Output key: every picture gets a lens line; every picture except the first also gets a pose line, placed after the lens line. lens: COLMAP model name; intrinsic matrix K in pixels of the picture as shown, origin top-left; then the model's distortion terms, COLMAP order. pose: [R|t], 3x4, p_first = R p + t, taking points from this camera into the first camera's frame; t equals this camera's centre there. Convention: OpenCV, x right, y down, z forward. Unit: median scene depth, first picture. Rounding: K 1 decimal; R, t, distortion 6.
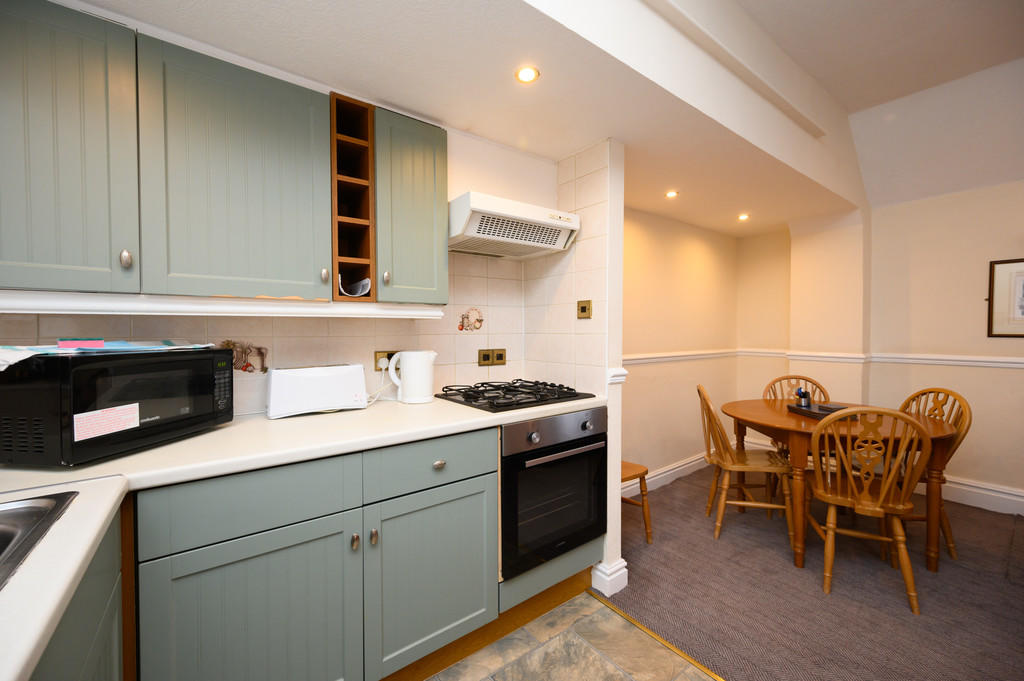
lens RADIAL K [[407.0, 0, 510.0], [0, 407.0, 340.4], [0, 0, 1]] dist [0.002508, 0.000414]
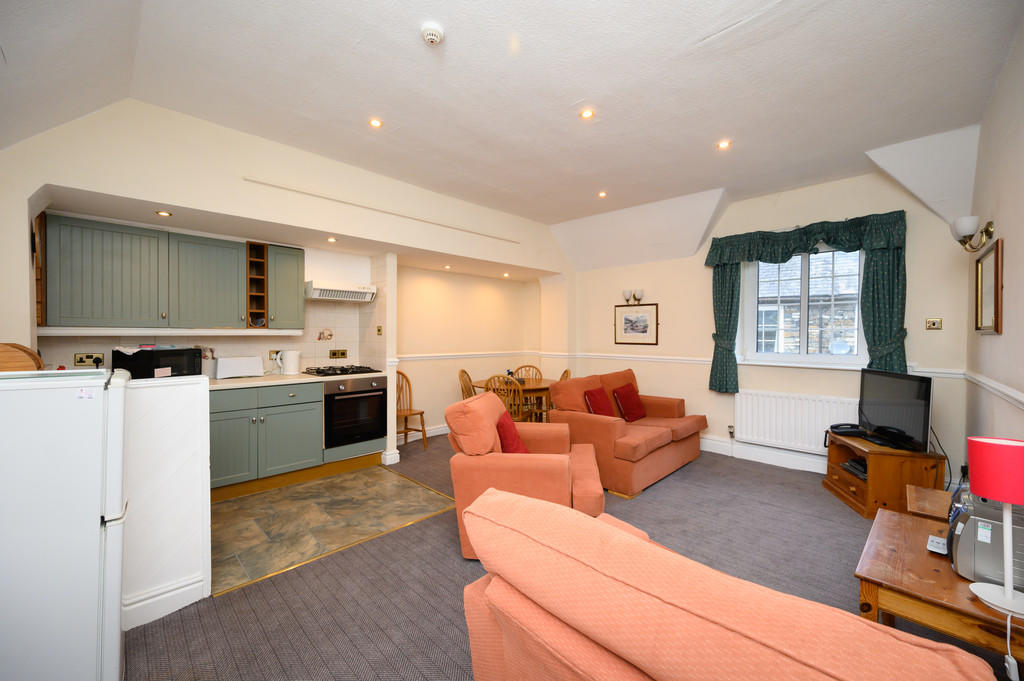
lens RADIAL K [[407.0, 0, 511.6], [0, 407.0, 339.1], [0, 0, 1]] dist [0.002508, 0.000414]
pose [[0.988539, 0.003226, 0.150931, 0.625173], [-0.000868, 0.999877, -0.015690, -0.000013], [-0.150963, 0.015379, 0.988420, -1.350091]]
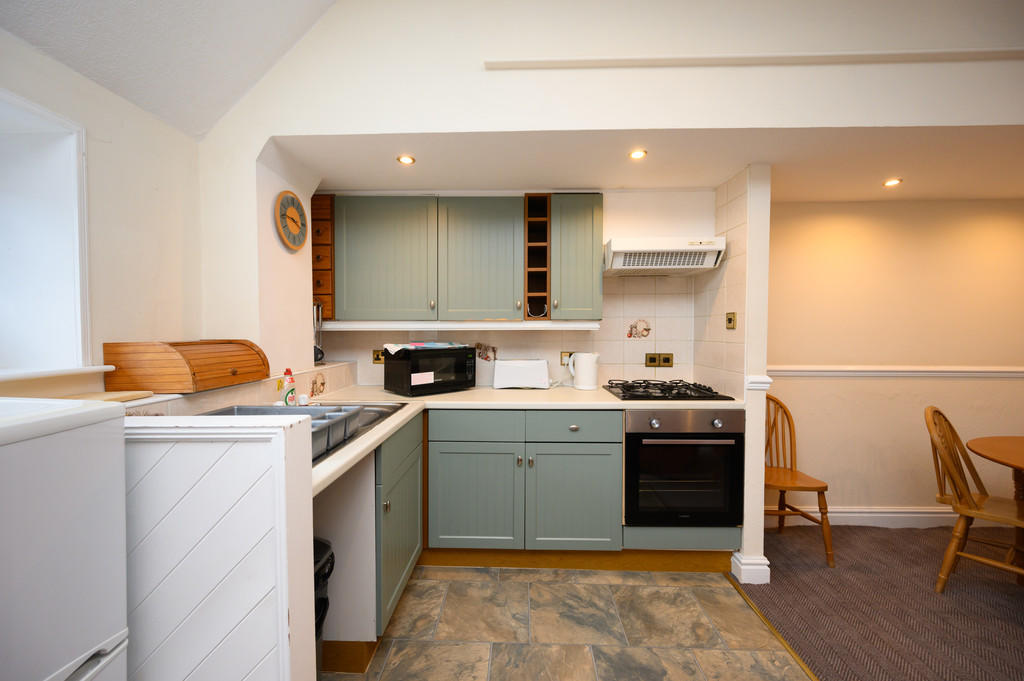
lens RADIAL K [[407.0, 0, 510.8], [0, 407.0, 339.1], [0, 0, 1]] dist [0.002508, 0.000414]
pose [[0.785623, 0.018505, -0.618428, 0.464767], [-0.018223, 0.999811, 0.006766, -0.026903], [0.618437, 0.005954, 0.785812, -0.277517]]
